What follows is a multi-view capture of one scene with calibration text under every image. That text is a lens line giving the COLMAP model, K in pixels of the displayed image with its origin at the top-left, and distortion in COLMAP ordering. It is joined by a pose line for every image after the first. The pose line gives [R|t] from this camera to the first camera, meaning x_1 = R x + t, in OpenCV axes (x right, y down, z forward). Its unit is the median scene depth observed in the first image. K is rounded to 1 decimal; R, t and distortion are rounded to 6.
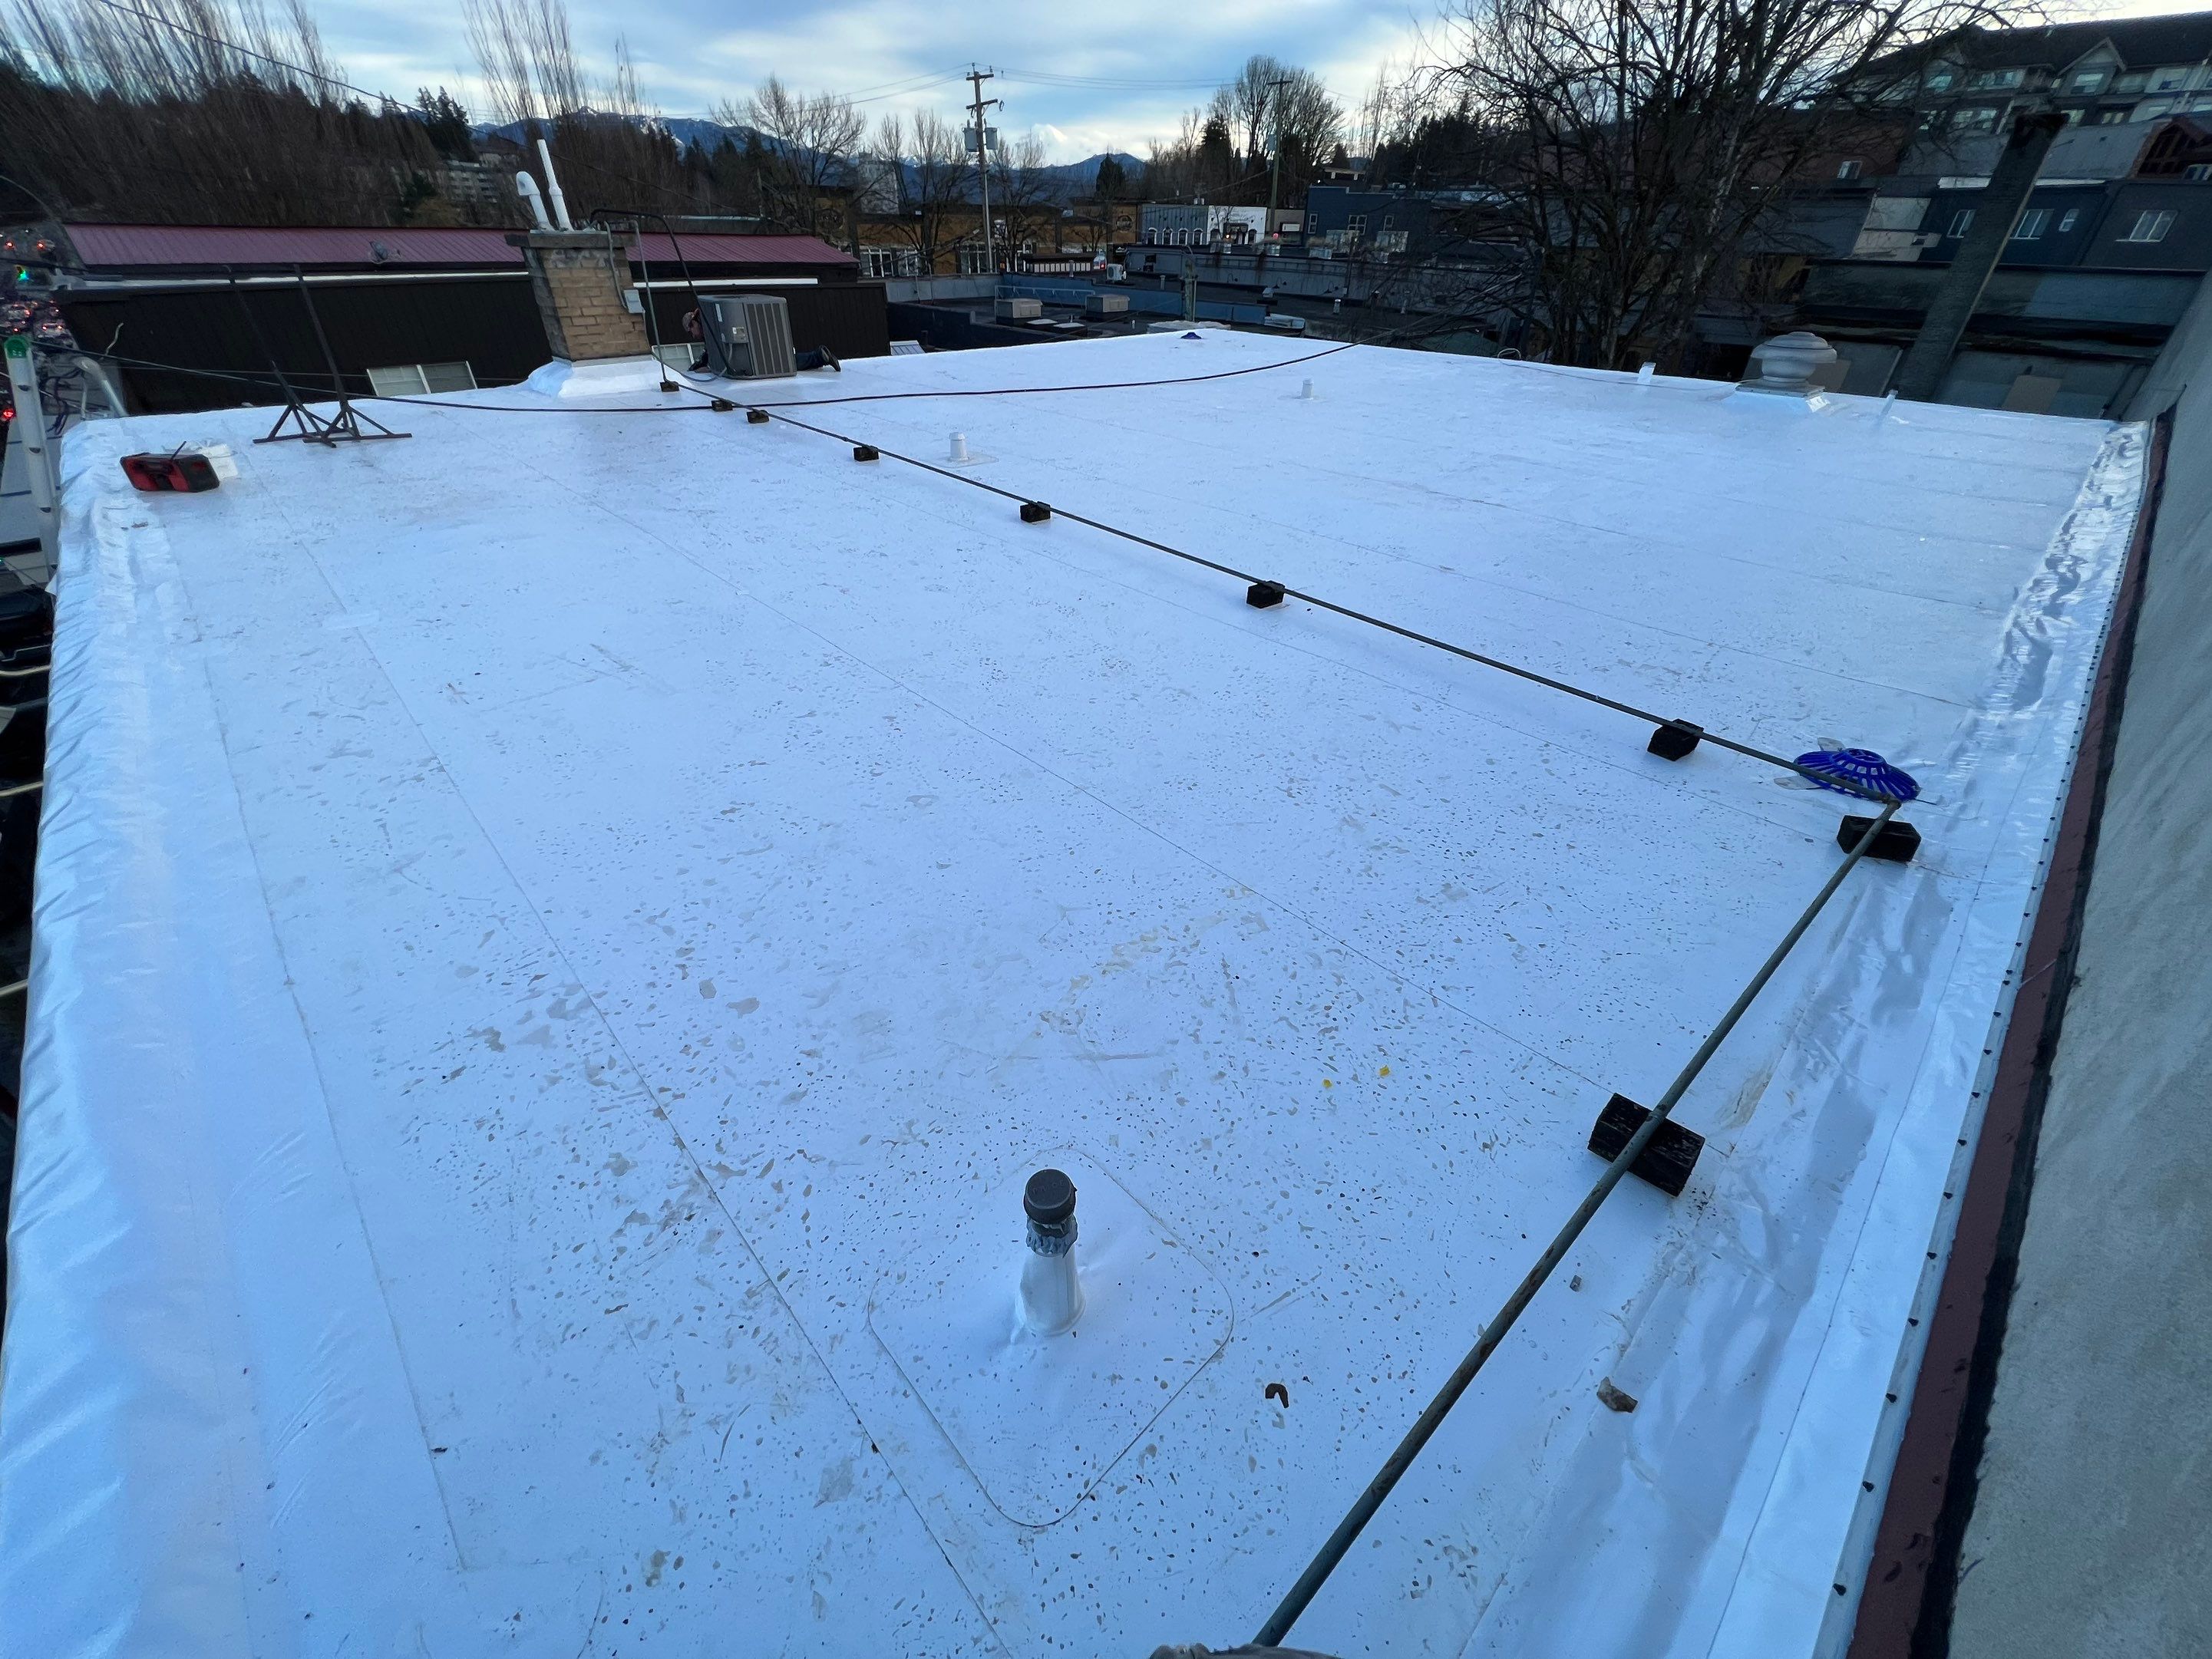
lens RADIAL K [[882.1, 0, 1106.0], [0, 882.1, 829.5], [0, 0, 1]] dist [-0.001745, -0.000306]
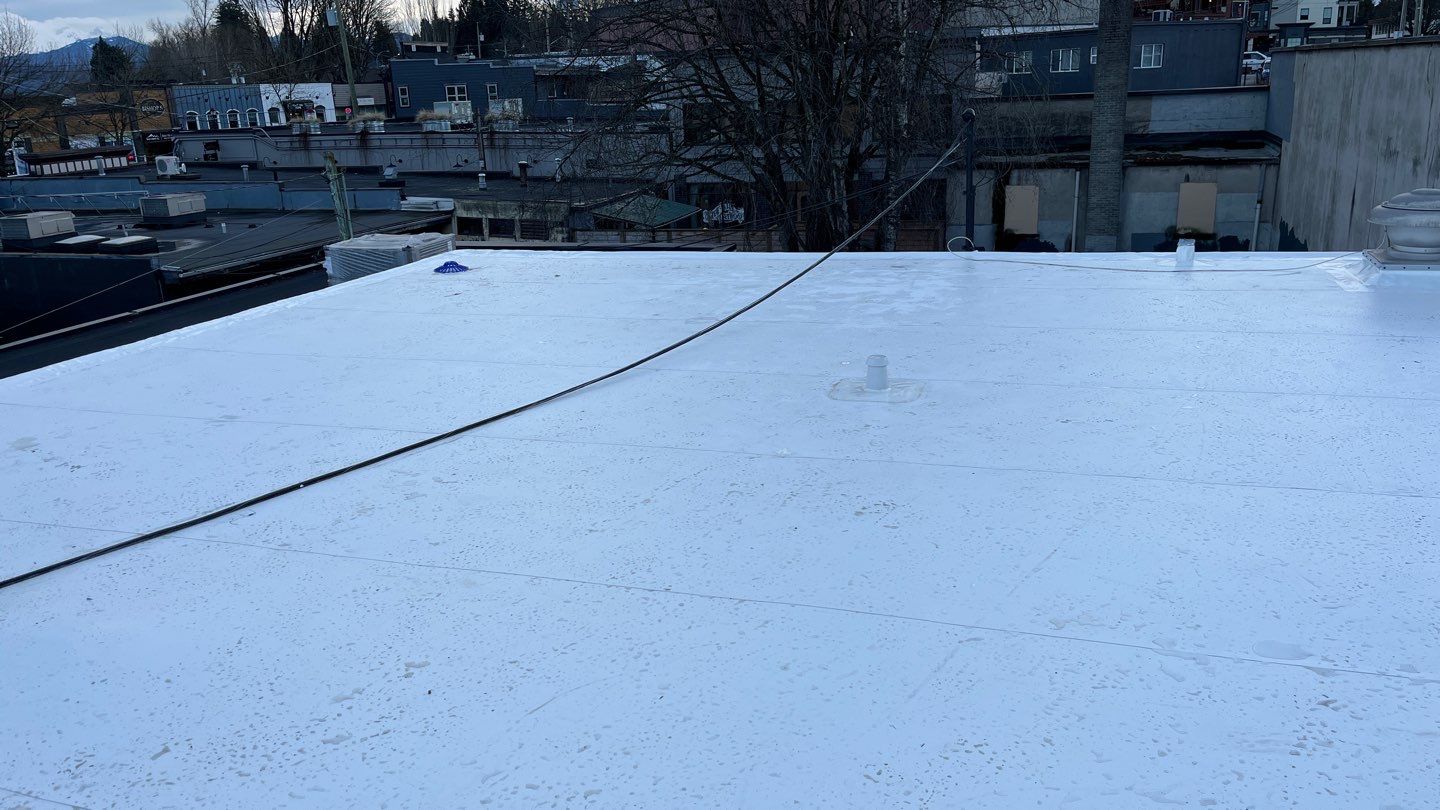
lens RADIAL K [[1135.2, 0, 720.0], [0, 1135.2, 405.0], [0, 0, 1]] dist [0.077618, -0.139042]
pose [[0.886583, -0.169073, 0.430565, -0.028864], [0.302045, 0.916575, -0.262029, -0.059757], [-0.350343, 0.362360, 0.863687, 0.084969]]
